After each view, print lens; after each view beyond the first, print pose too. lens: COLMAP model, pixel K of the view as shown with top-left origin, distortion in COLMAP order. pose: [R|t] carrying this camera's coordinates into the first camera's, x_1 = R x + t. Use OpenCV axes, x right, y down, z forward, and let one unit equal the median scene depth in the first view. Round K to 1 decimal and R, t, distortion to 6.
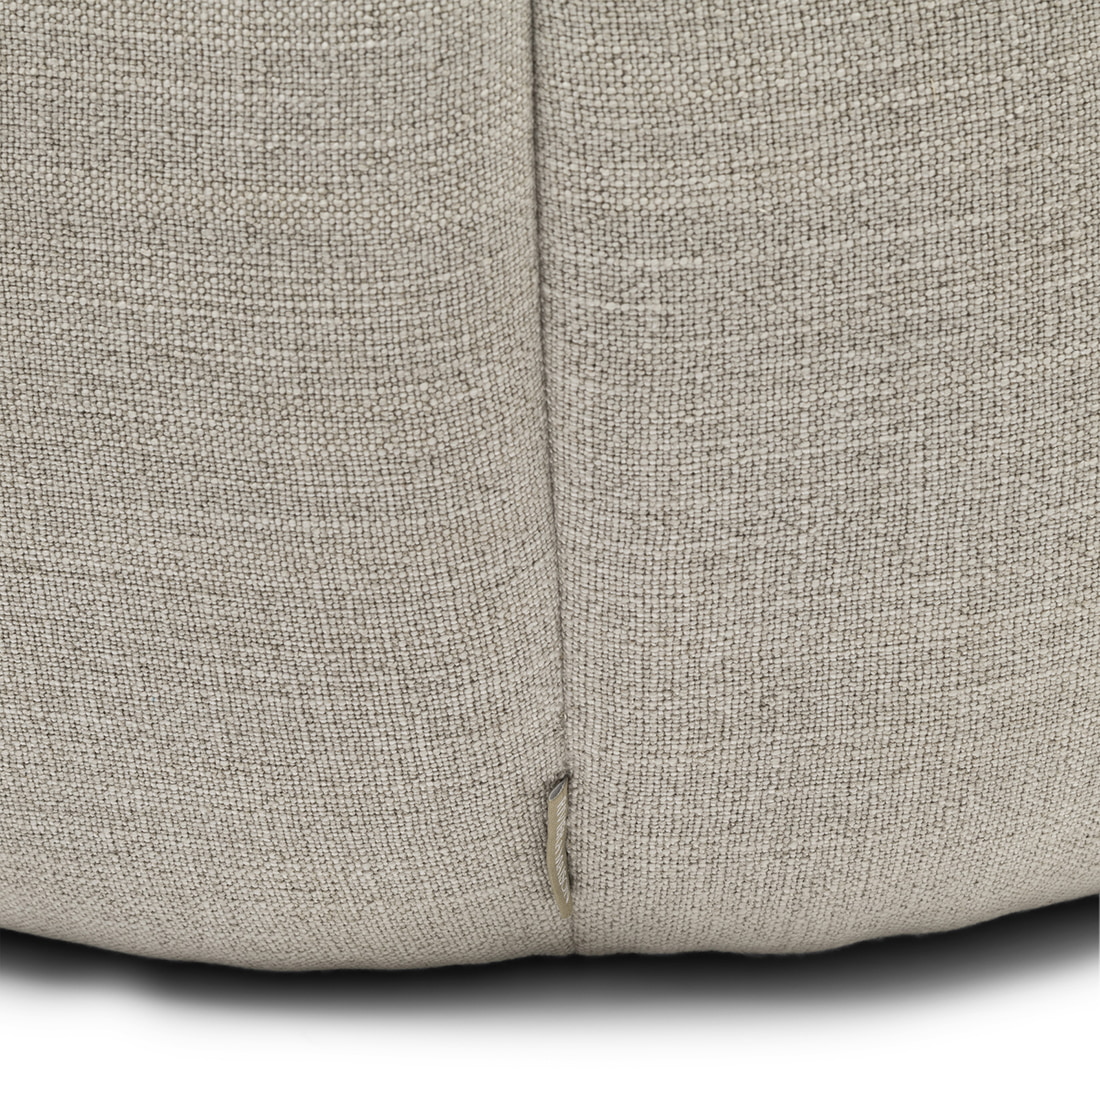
lens RADIAL K [[5072.0, 0, 549.6], [0, 5072.0, 550.1], [0, 0, 1]] dist [-0.022075, 0.000000]
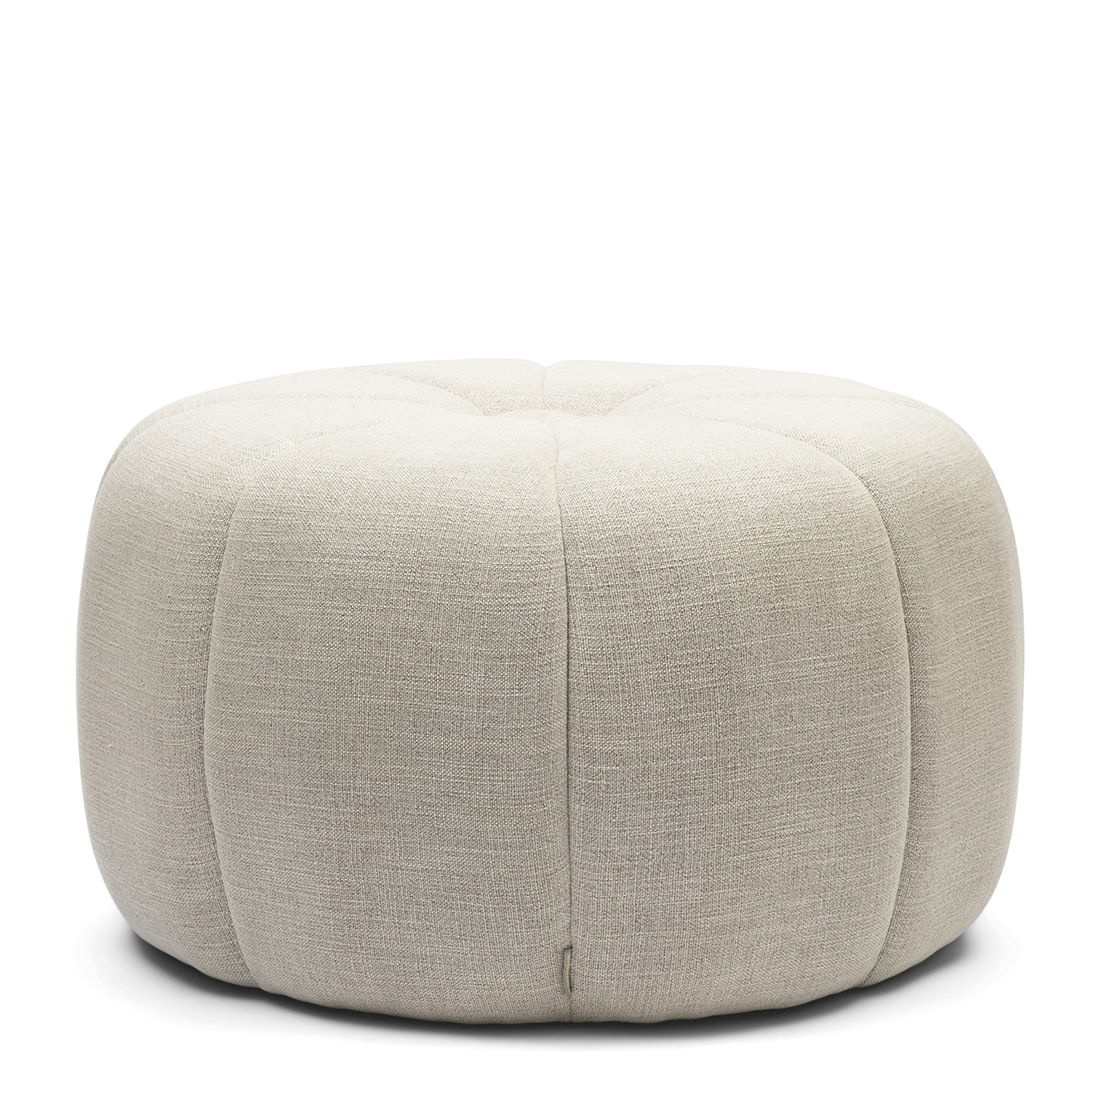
lens RADIAL K [[4774.2, 0, 550.0], [0, 4774.2, 549.8], [0, 0, 1]] dist [0.081206, 0.000000]
pose [[0.999574, 0.027584, 0.009503, -0.043756], [-0.024855, 0.975690, -0.217743, 0.446354], [-0.015279, 0.217414, 0.975960, -1.877091]]
